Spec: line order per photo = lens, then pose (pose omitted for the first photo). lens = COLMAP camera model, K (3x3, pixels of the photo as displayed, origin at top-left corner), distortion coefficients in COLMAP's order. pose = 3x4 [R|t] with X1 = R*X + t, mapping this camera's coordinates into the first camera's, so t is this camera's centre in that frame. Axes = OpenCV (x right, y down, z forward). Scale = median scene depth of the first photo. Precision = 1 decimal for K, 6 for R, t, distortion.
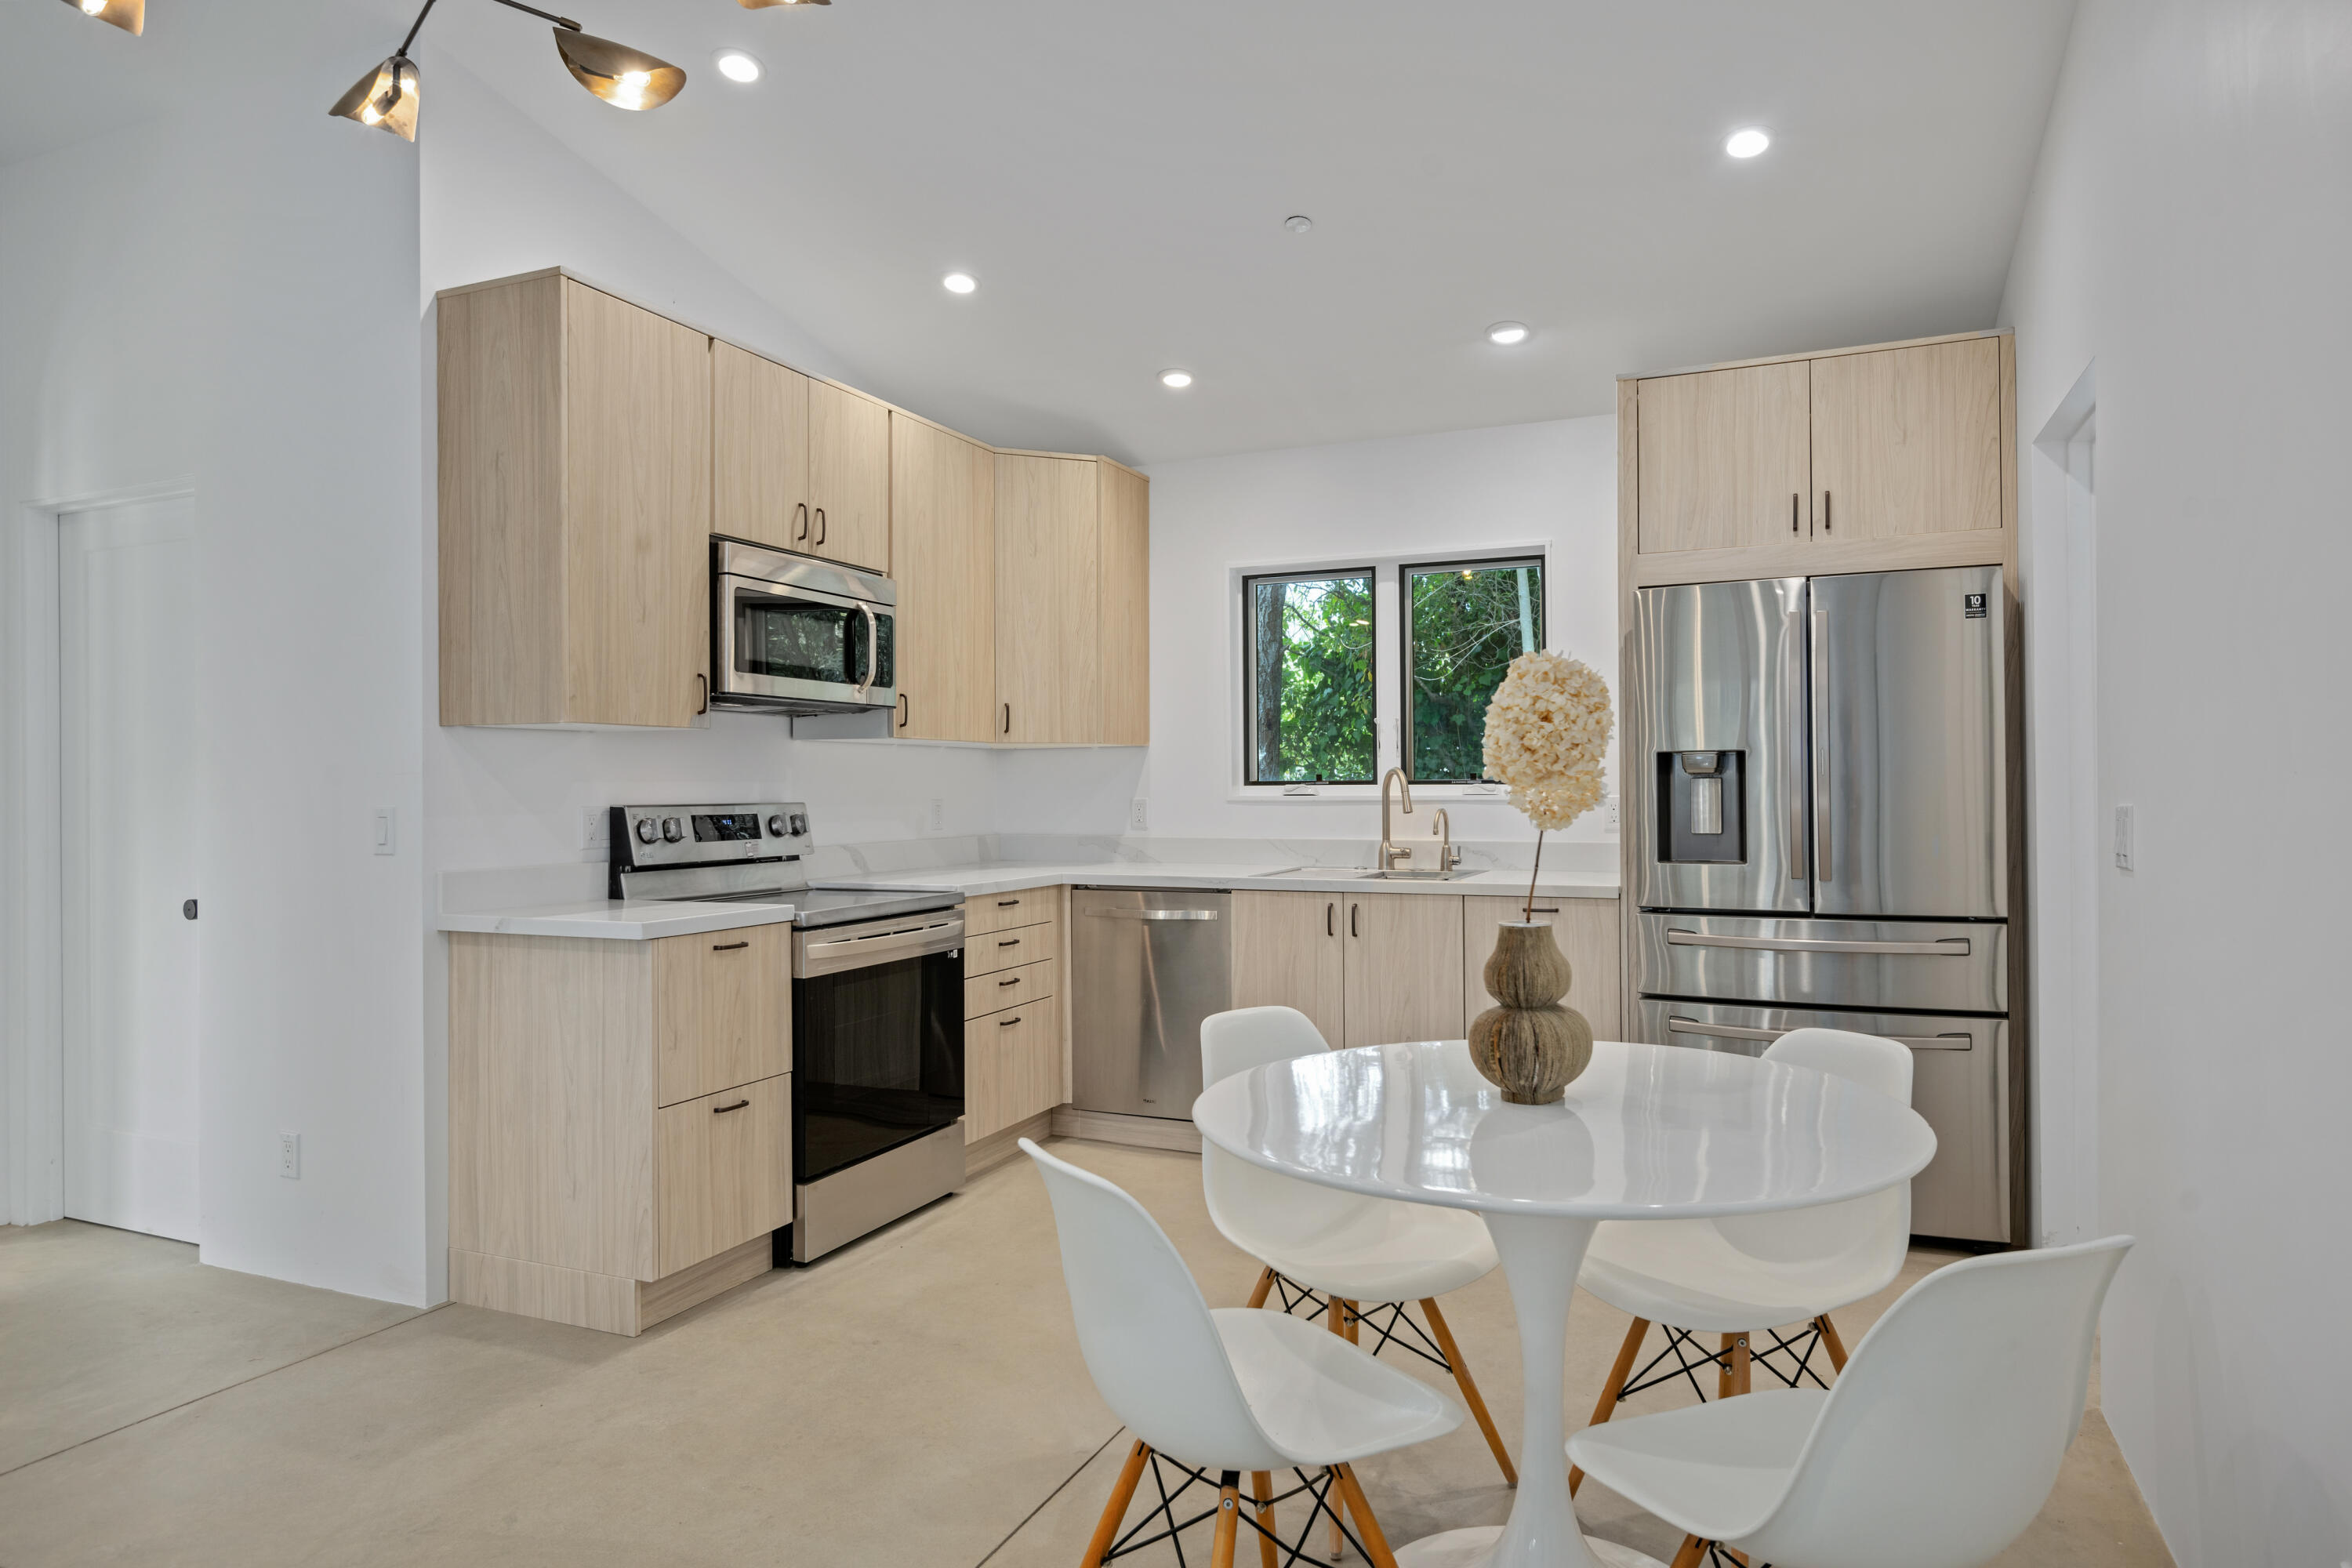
lens RADIAL K [[1409.1, 0, 1179.5], [0, 1409.1, 776.0], [0, 0, 1]] dist [-0.000201, -0.000330]
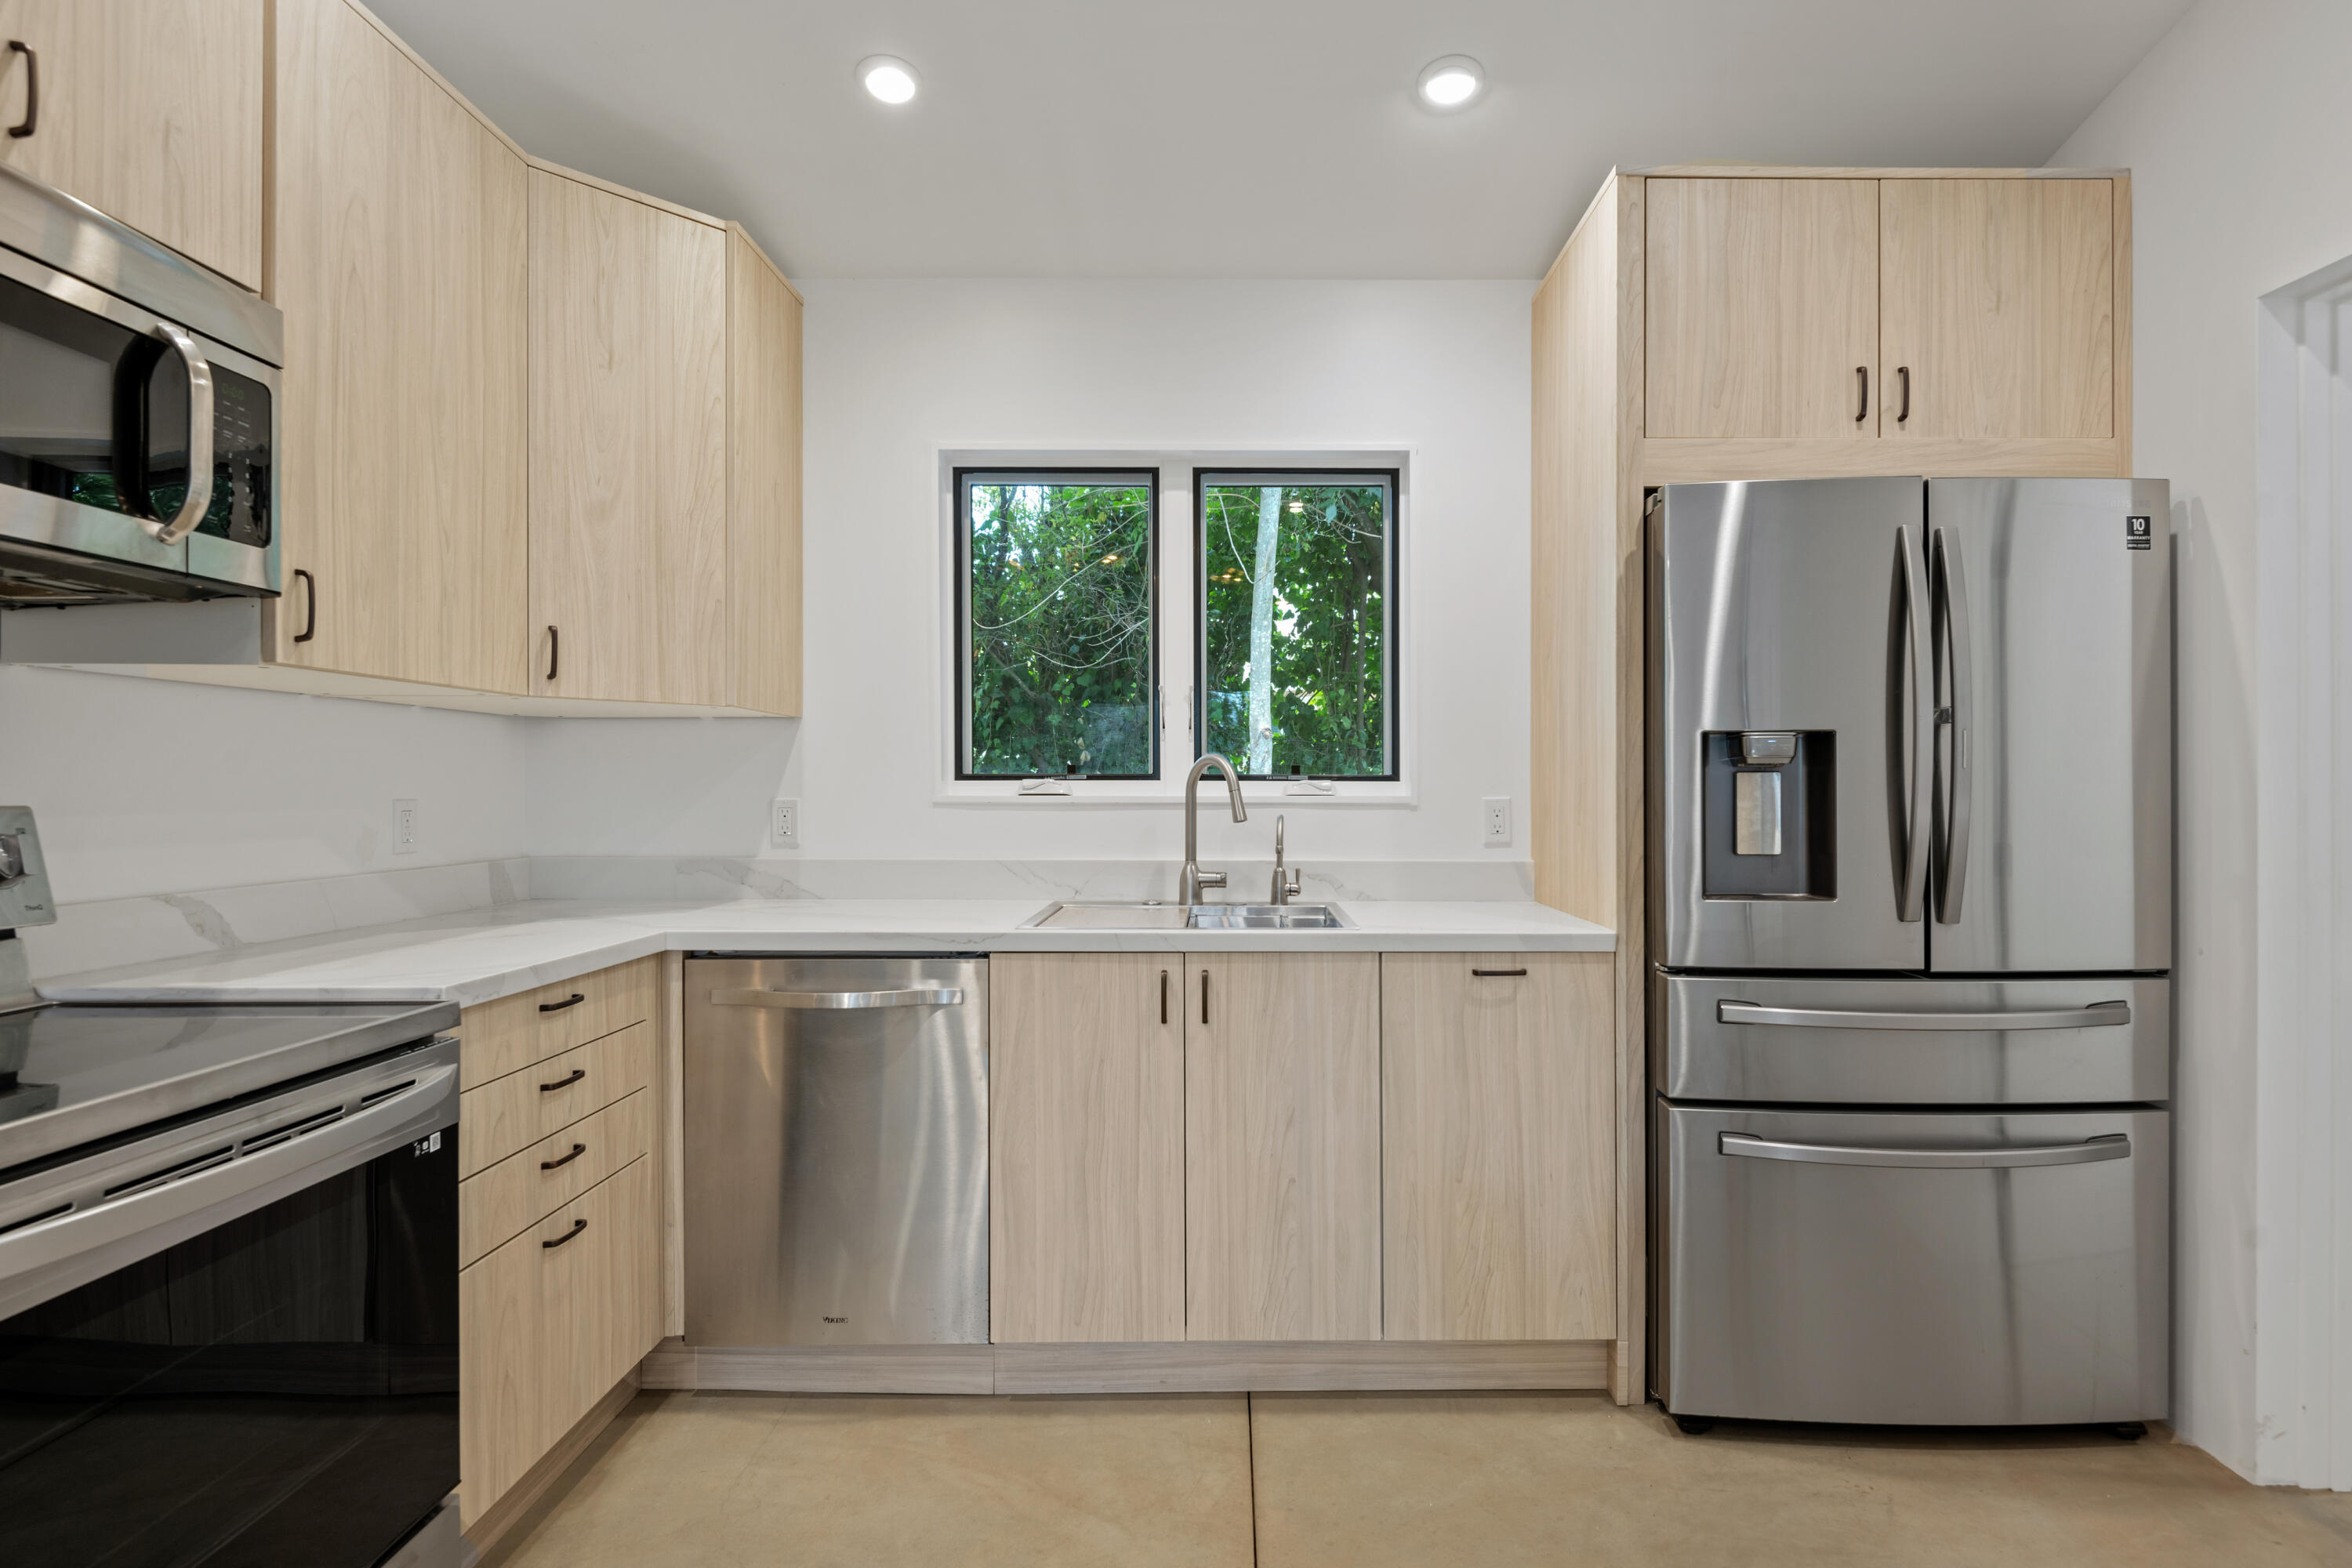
lens RADIAL K [[1094.7, 0, 1176.2], [0, 1094.7, 795.4], [0, 0, 1]] dist [0.004034, -0.005679]
pose [[0.911659, 0.004165, 0.410926, -0.080692], [-0.009788, 0.999885, 0.011581, 0.007854], [-0.410831, -0.014580, 0.911595, 0.540118]]
